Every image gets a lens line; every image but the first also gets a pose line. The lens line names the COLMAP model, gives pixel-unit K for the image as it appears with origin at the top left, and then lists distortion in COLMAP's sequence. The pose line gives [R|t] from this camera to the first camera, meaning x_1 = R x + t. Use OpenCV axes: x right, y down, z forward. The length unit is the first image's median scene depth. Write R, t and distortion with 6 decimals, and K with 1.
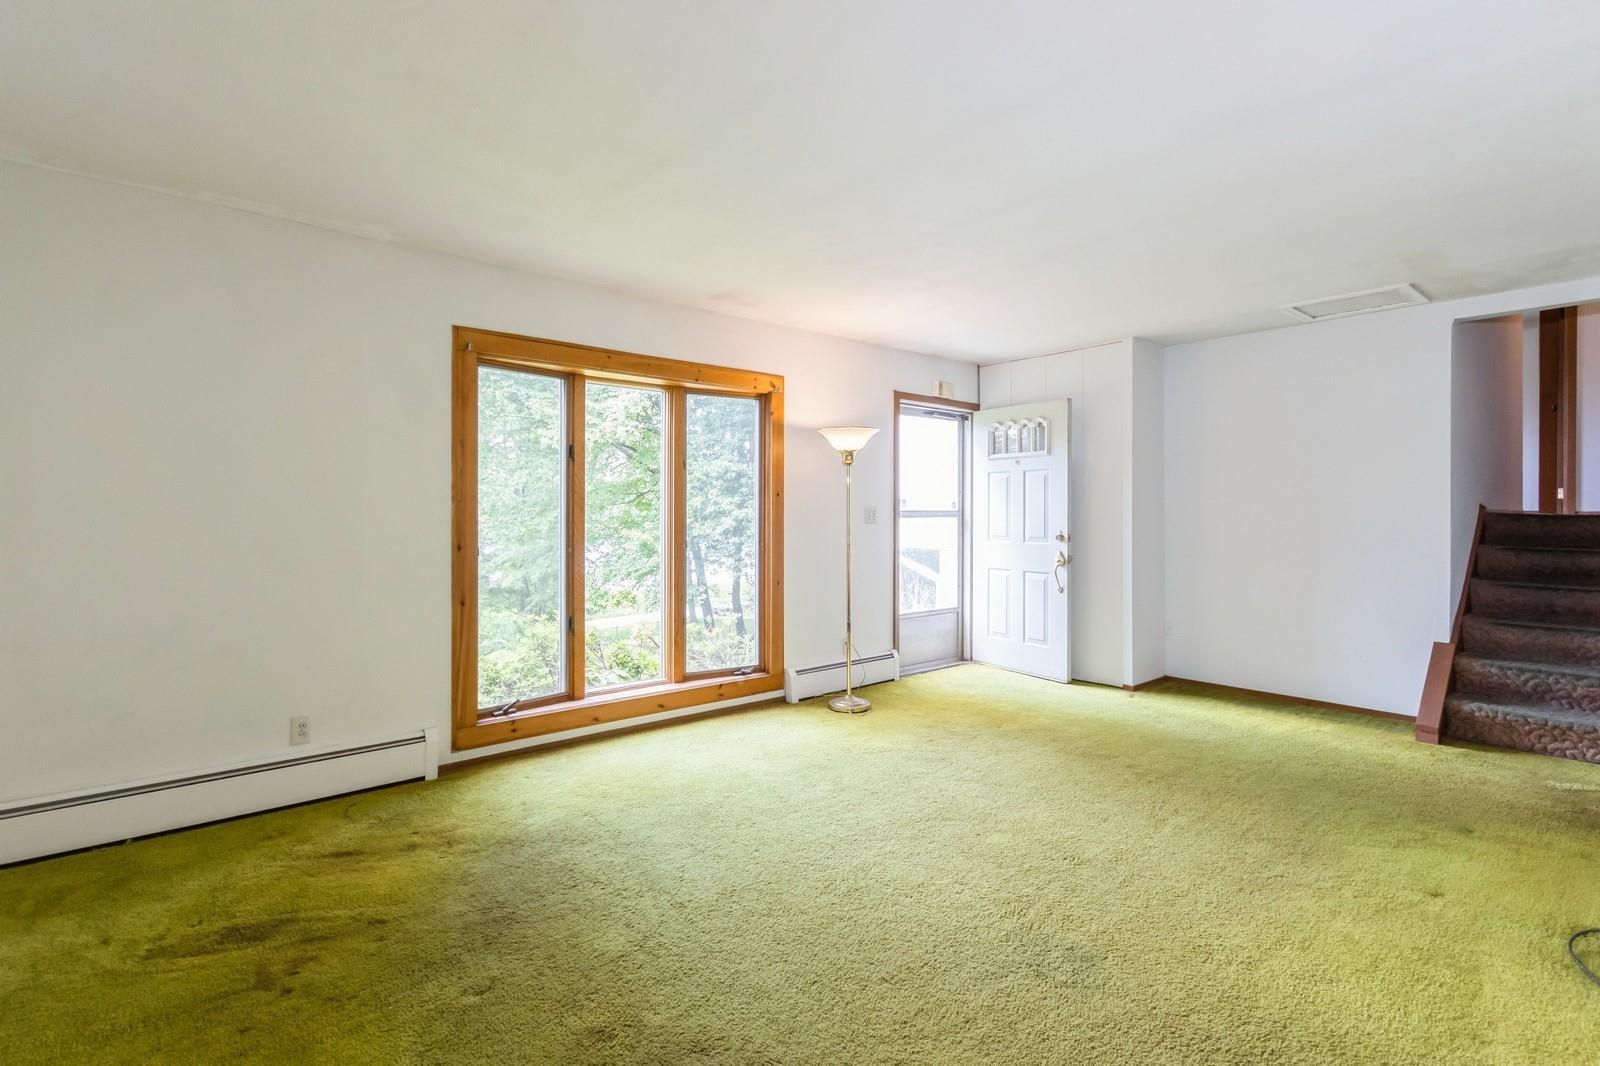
lens RADIAL K [[771.7, 0, 805.3], [0, 771.7, 524.2], [0, 0, 1]] dist [-0.000426, 0.001712]
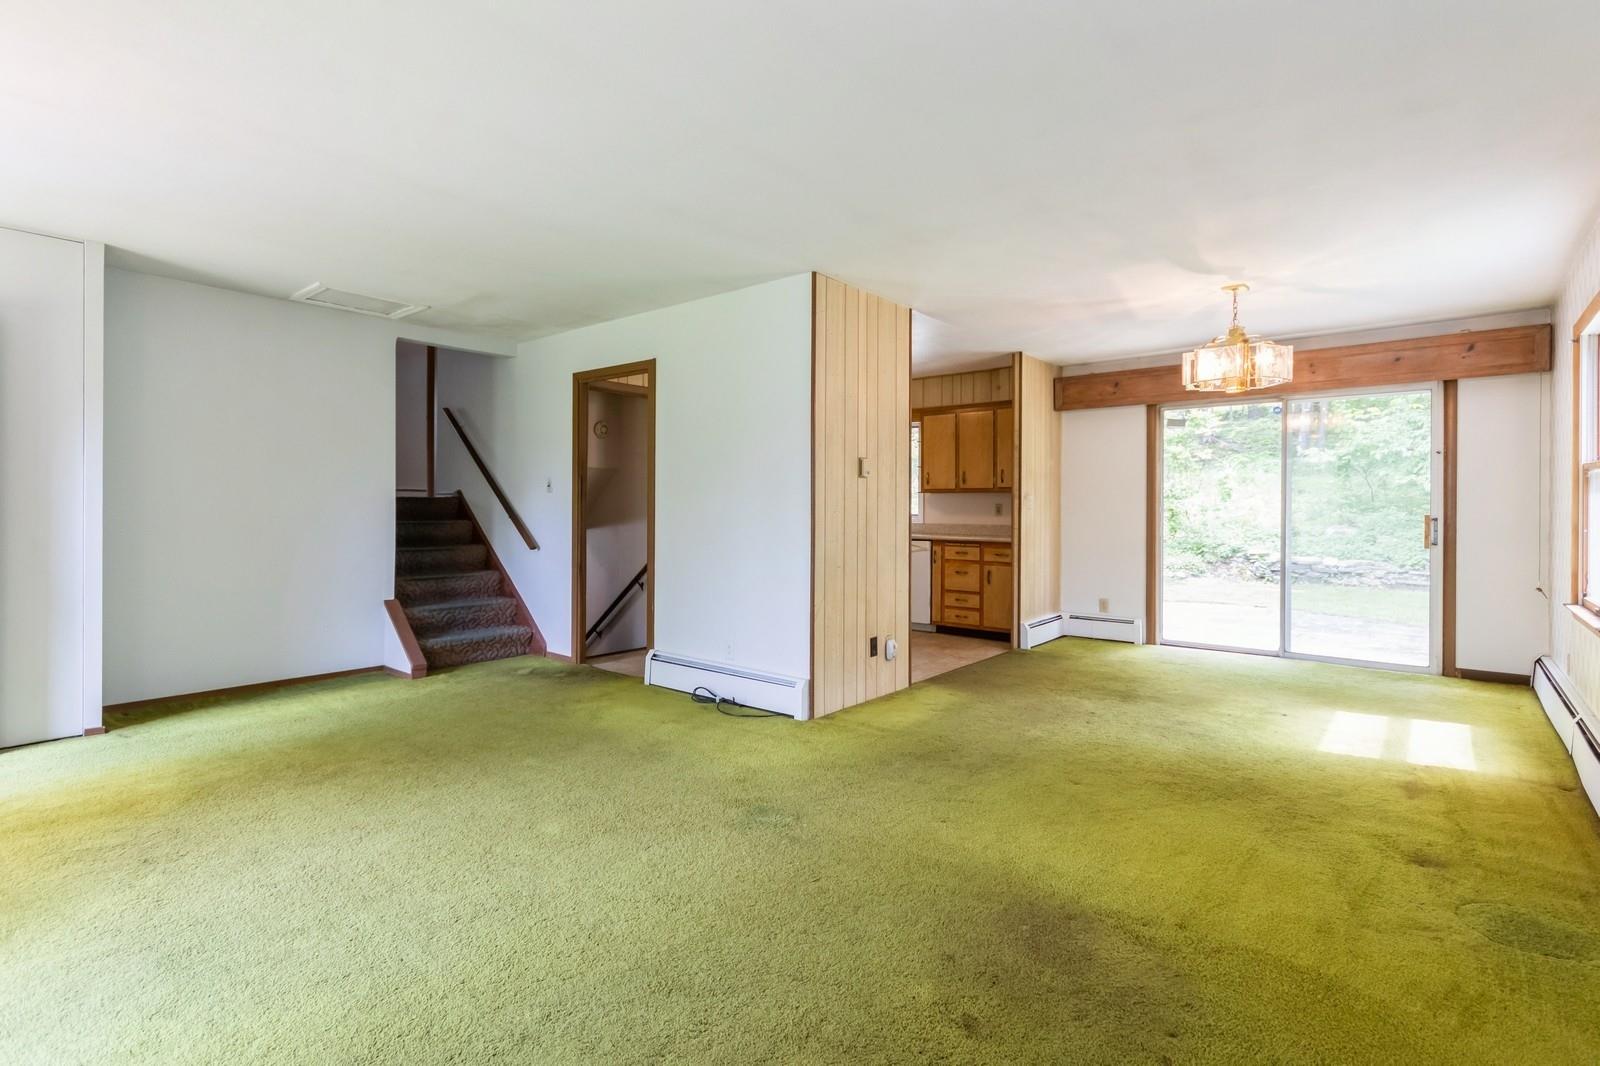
lens RADIAL K [[771.7, 0, 803.9], [0, 771.7, 520.7], [0, 0, 1]] dist [-0.000426, 0.001712]
pose [[-0.193745, -0.014555, 0.980944, -0.556370], [0.011618, 0.999786, 0.017129, 0.017330], [-0.980983, 0.014715, -0.193534, 0.673466]]
